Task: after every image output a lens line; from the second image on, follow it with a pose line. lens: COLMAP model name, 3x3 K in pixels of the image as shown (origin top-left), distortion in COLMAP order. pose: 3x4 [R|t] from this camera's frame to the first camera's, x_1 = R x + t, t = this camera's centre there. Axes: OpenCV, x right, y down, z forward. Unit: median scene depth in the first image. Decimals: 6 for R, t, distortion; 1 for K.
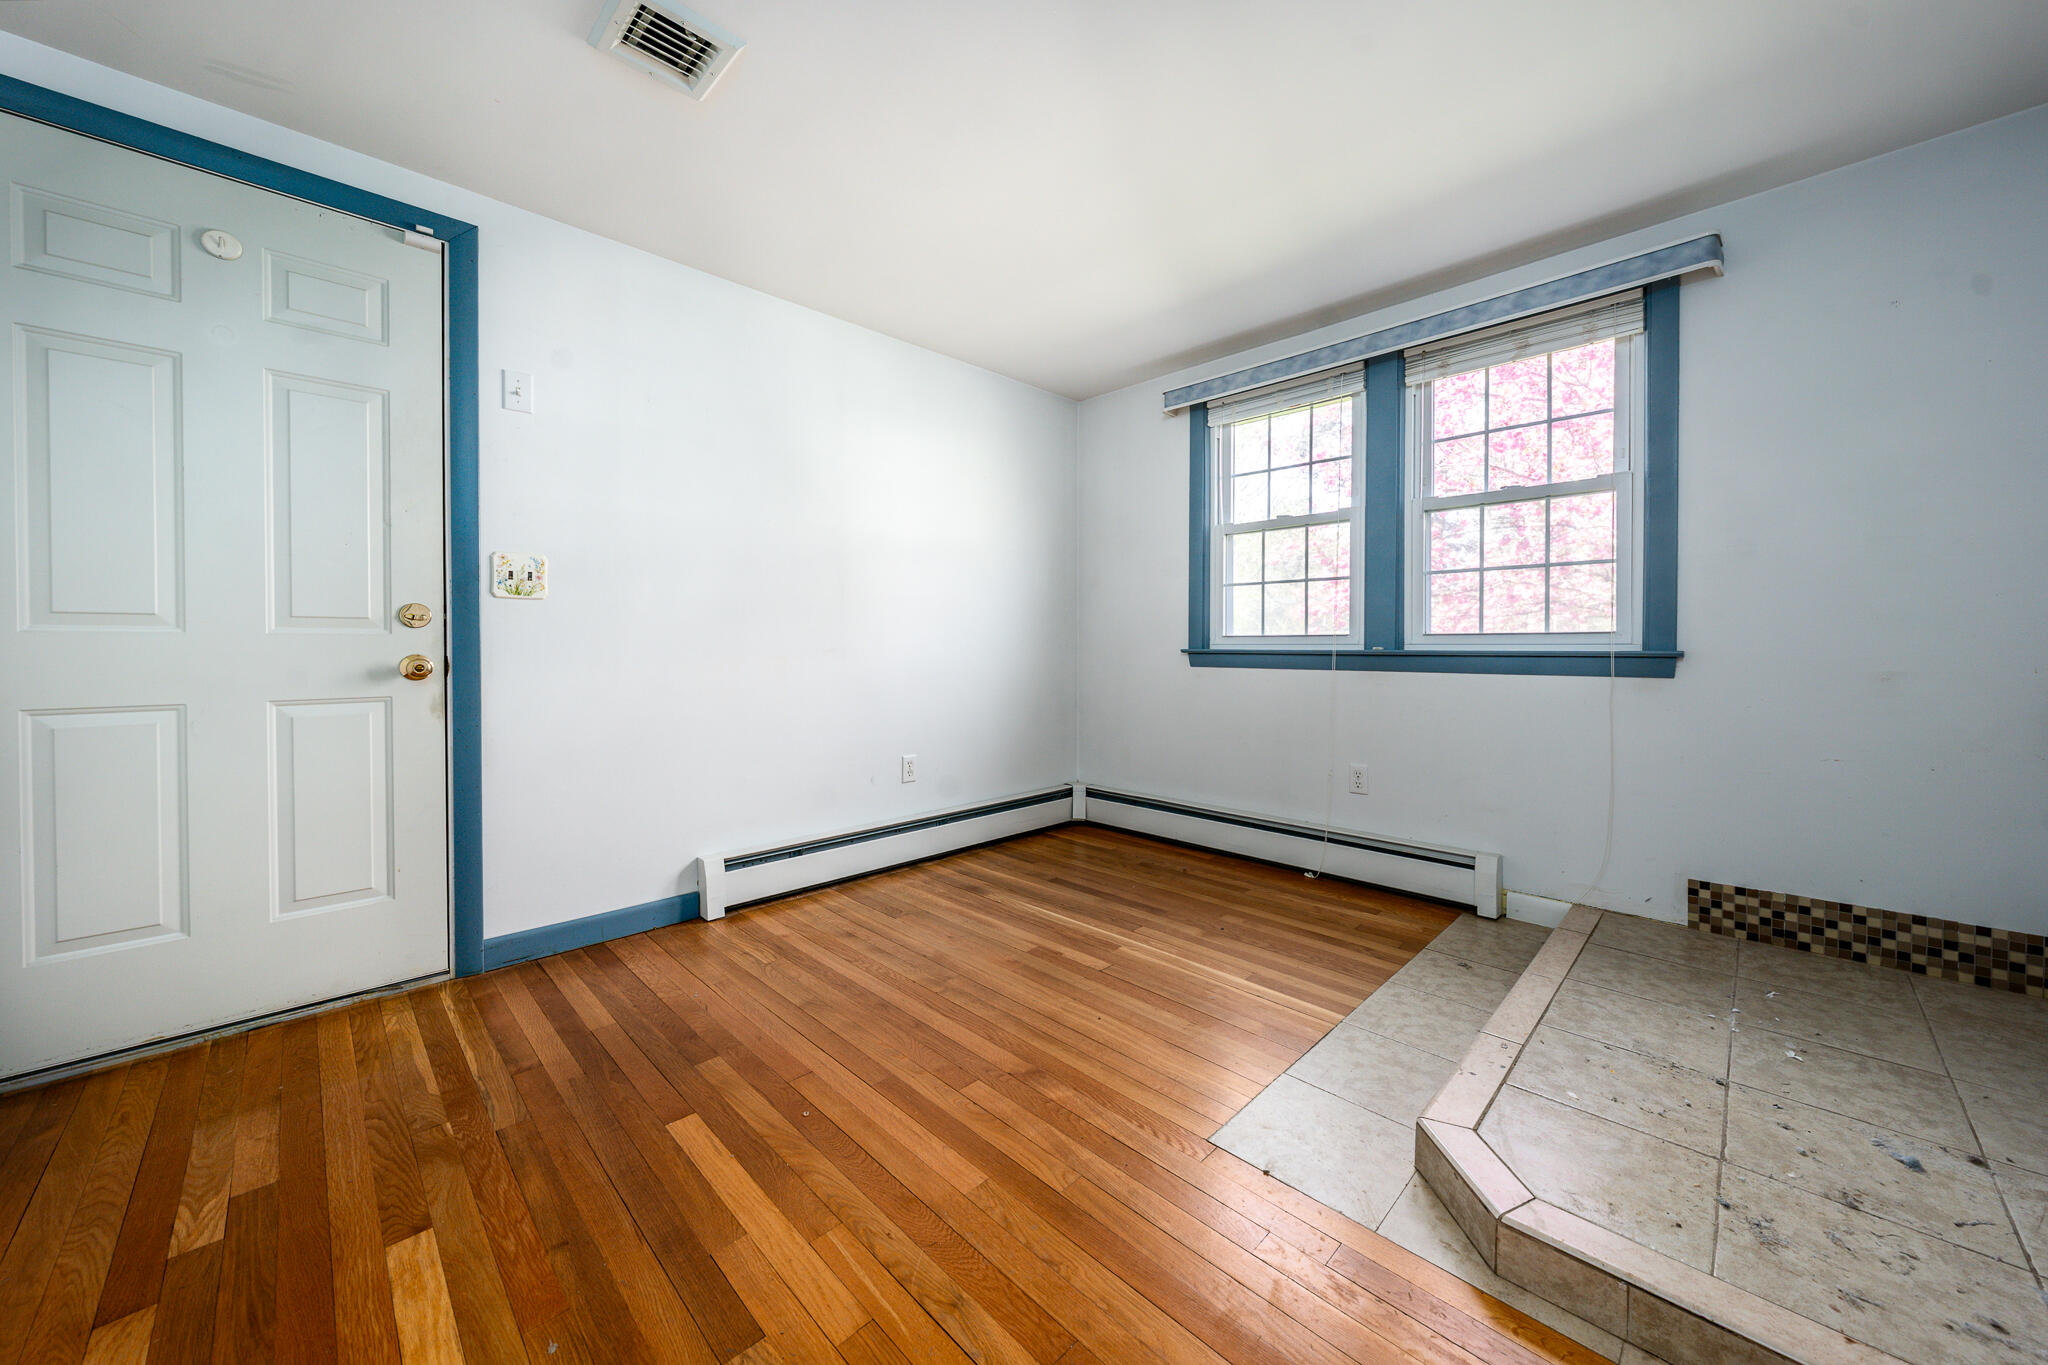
lens RADIAL K [[730.6, 0, 1028.7], [0, 730.6, 665.2], [0, 0, 1]] dist [-0.010169, 0.000209]
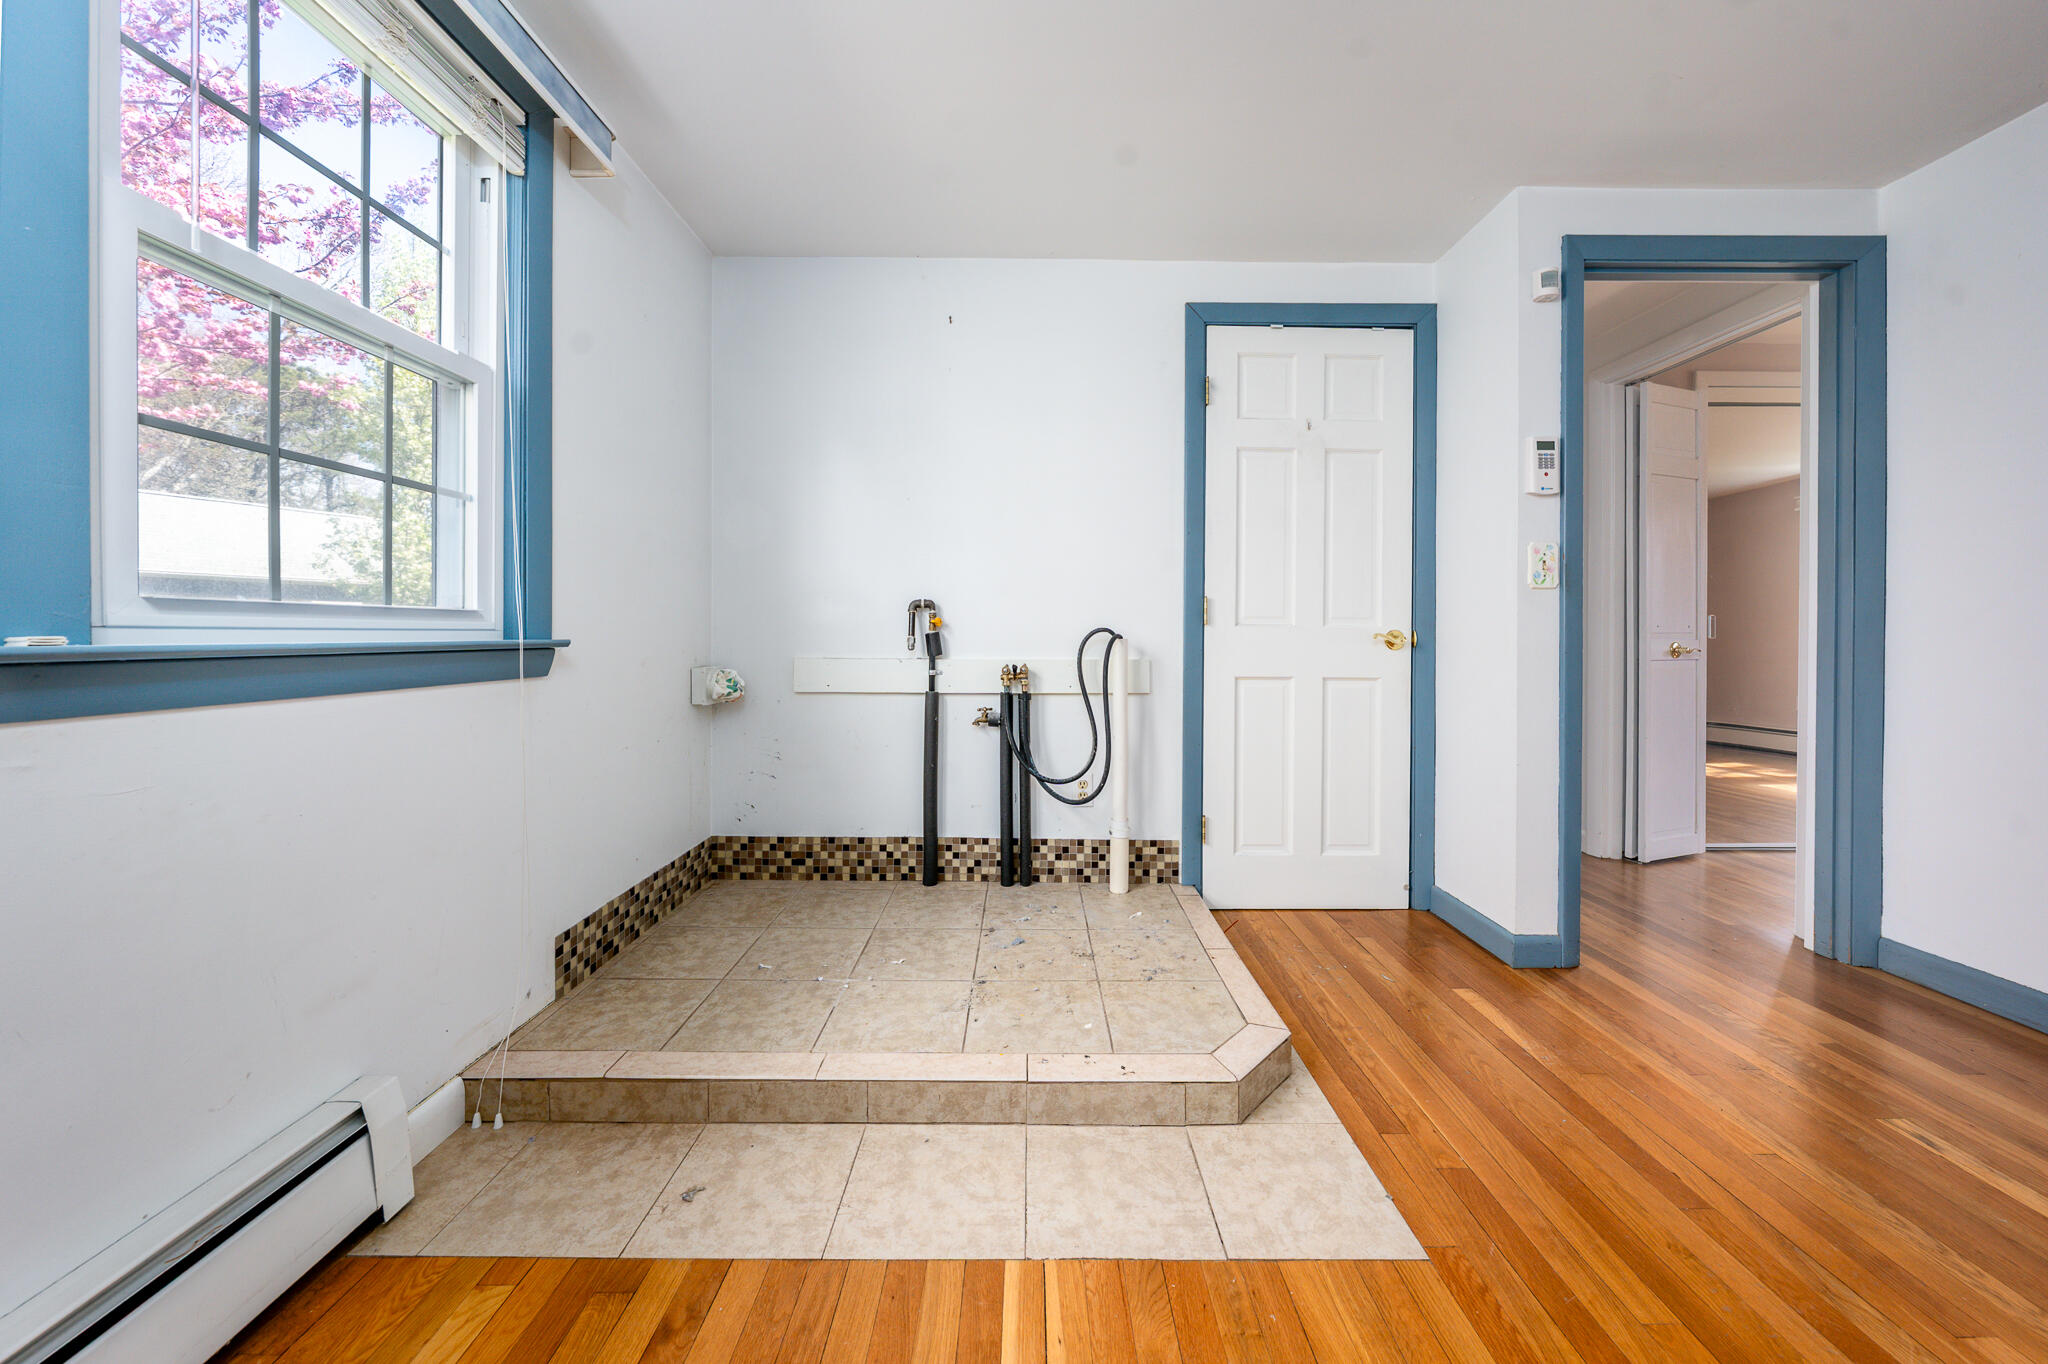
lens RADIAL K [[730.6, 0, 1044.2], [0, 730.6, 641.7], [0, 0, 1]] dist [-0.010169, 0.000209]
pose [[-0.730105, -0.009144, 0.683274, 0.011928], [0.012941, 0.999546, 0.027205, -0.033214], [-0.683213, 0.028705, -0.729655, 1.246174]]
